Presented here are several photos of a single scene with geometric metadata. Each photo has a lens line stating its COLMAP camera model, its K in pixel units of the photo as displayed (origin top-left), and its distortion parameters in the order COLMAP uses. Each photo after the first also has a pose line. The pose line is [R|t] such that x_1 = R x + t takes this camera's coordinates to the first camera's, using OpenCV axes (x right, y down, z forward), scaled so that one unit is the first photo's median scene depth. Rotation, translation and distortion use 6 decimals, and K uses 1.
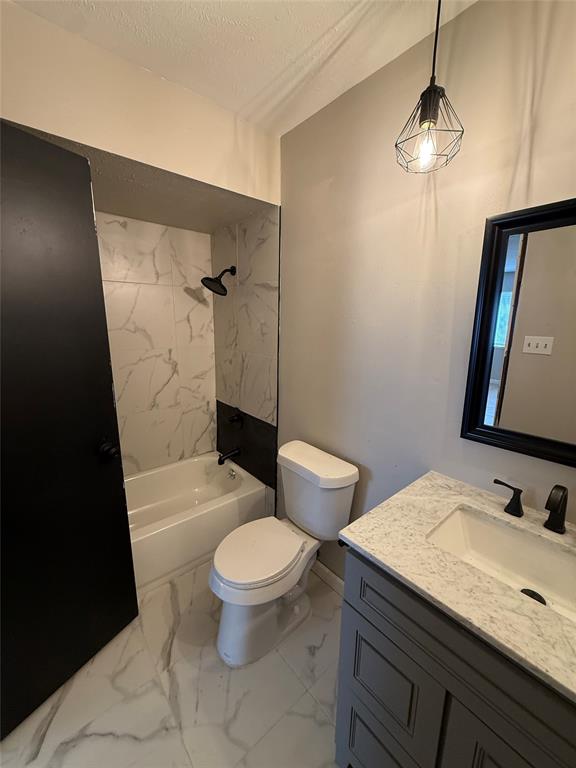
lens RADIAL K [[304.9, 0, 289.6], [0, 304.9, 386.9], [0, 0, 1]] dist [0.001213, -0.000711]
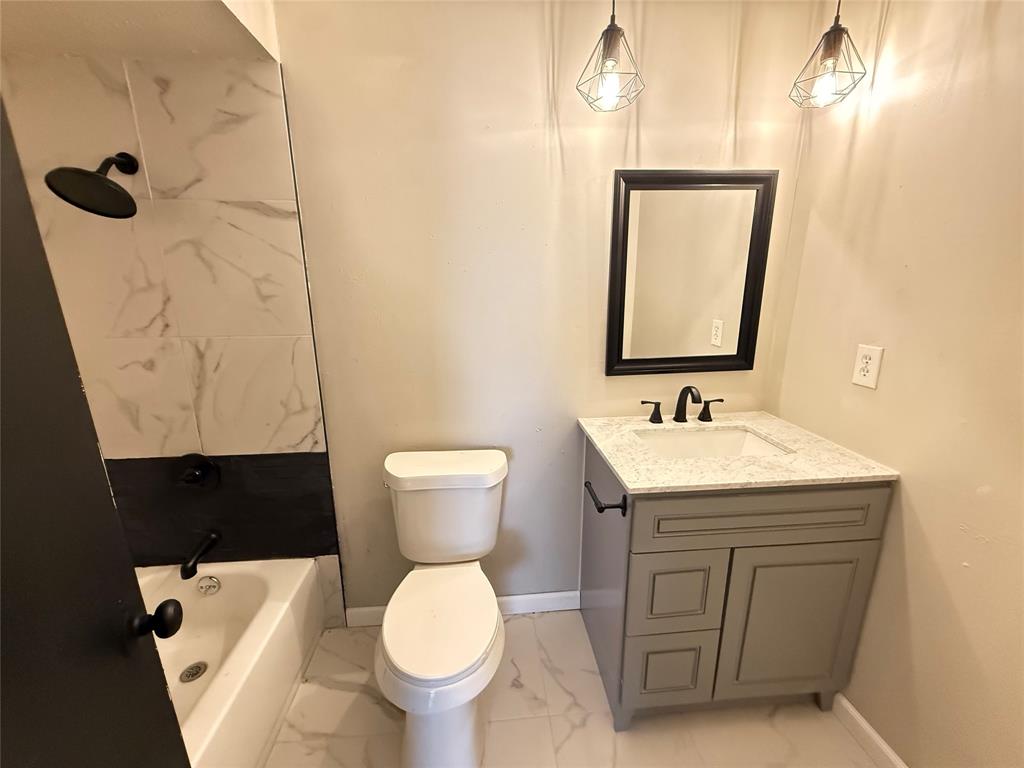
lens RADIAL K [[406.6, 0, 511.6], [0, 406.6, 386.3], [0, 0, 1]] dist [0.001213, -0.000711]
pose [[0.585354, -0.224754, 0.779004, -0.432726], [0.192721, 0.971842, 0.135577, -0.033147], [-0.787540, 0.070770, 0.612186, 0.219611]]
